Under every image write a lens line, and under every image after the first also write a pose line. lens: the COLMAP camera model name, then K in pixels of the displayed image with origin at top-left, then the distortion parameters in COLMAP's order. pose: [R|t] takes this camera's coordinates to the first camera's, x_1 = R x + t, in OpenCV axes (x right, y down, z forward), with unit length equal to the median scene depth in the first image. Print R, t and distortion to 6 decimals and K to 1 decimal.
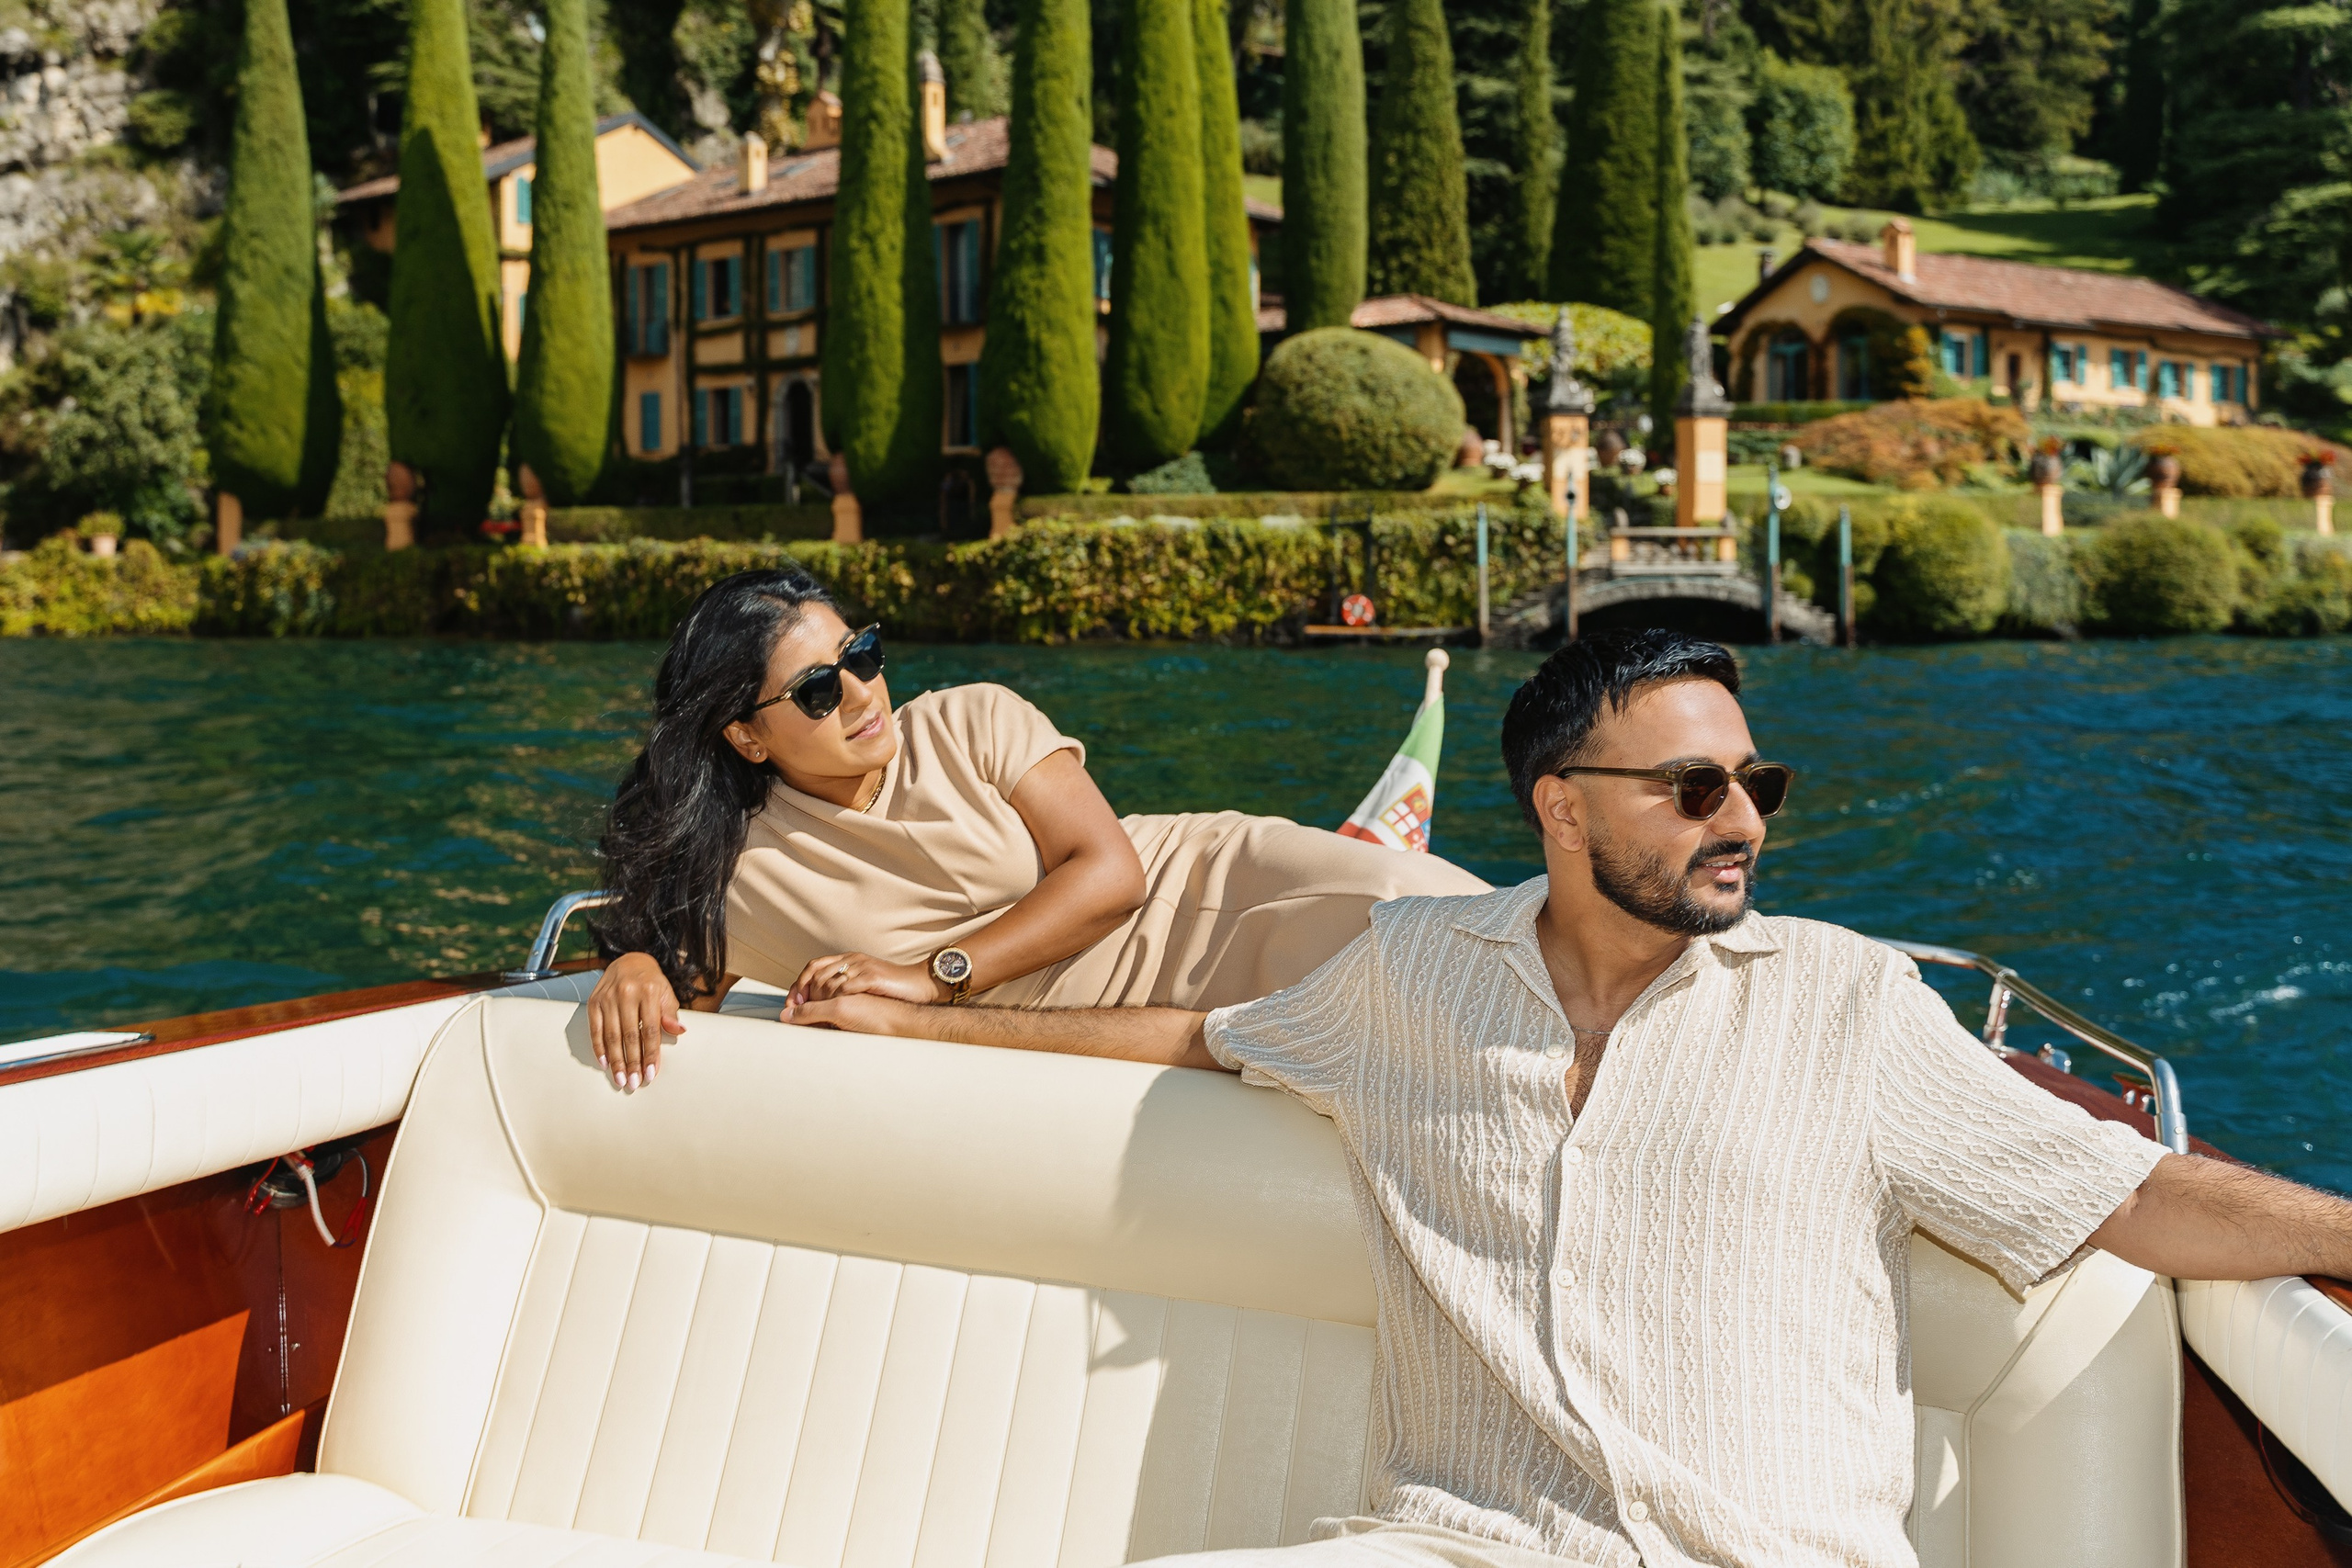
lens RADIAL K [[2197.5, 0, 978.3], [0, 2197.5, 625.1], [0, 0, 1]] dist [-0.005160, -0.003010]
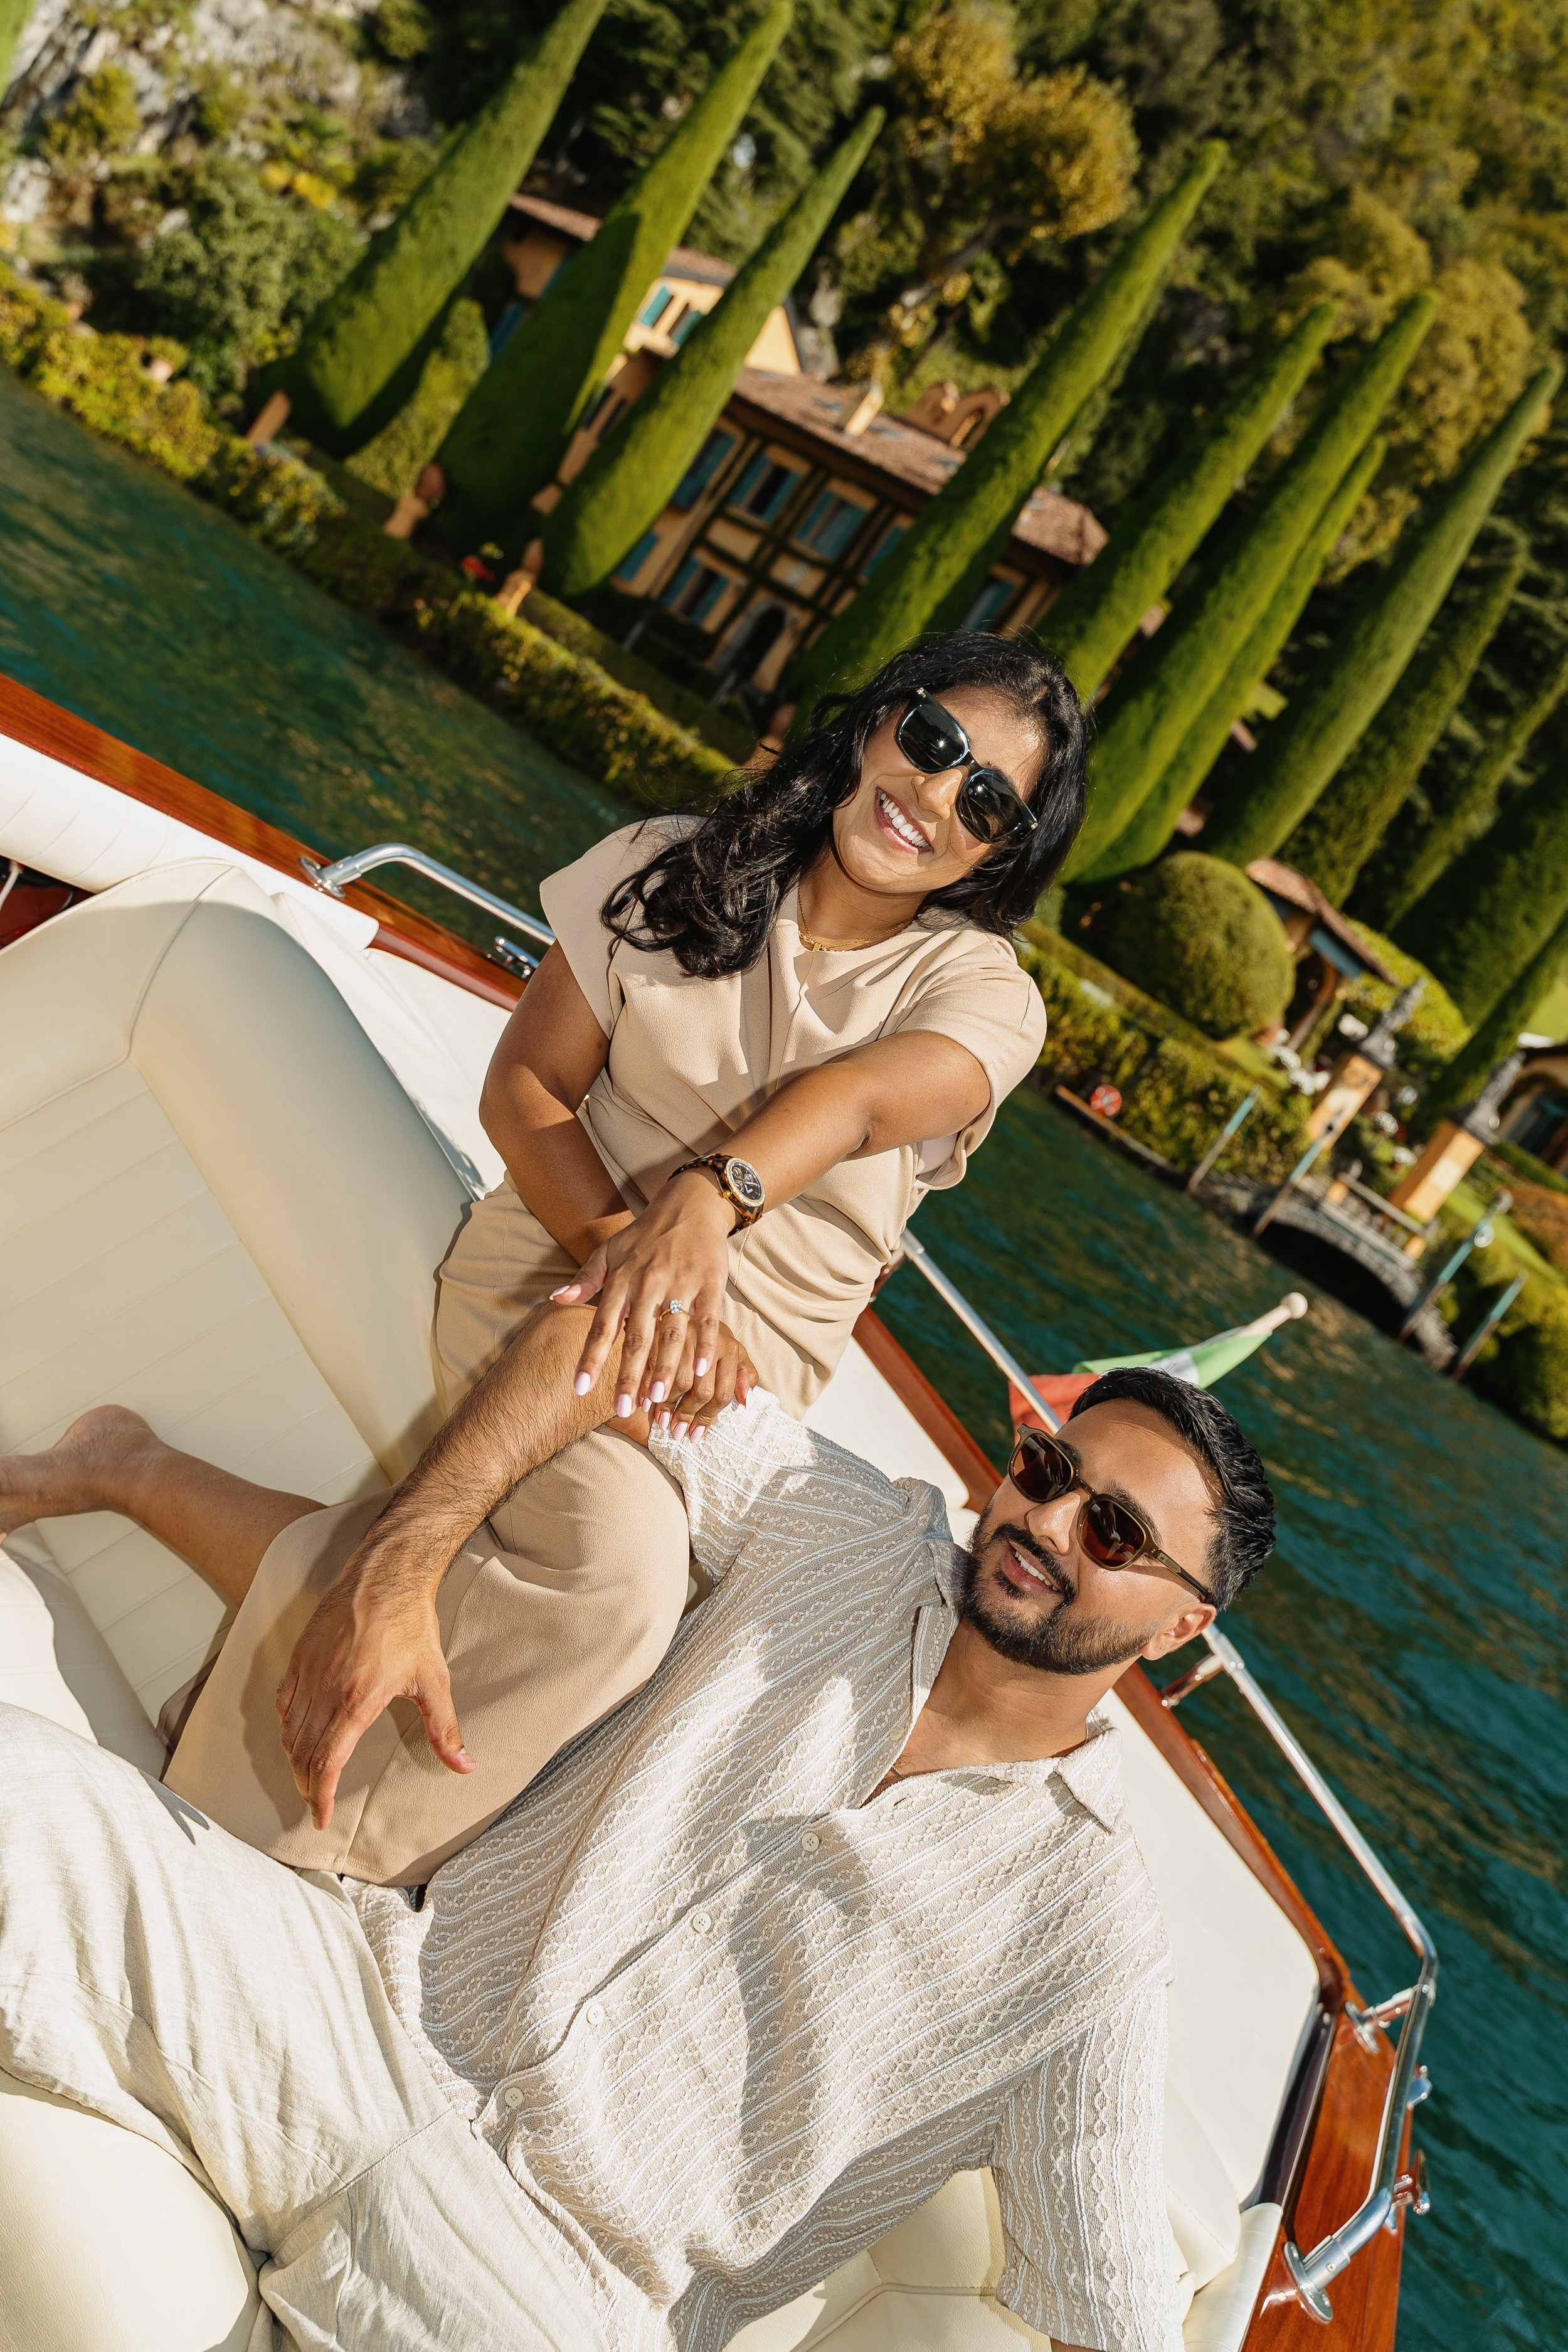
lens RADIAL K [[2197.7, 0, 589.5], [0, 2197.7, 1017.4], [0, 0, 1]] dist [-0.005160, -0.003010]
pose [[0.823136, 0.567194, 0.027161, -0.086072], [-0.566910, 0.818100, 0.096571, -0.000297], [0.032554, -0.094889, 0.994955, -0.086627]]
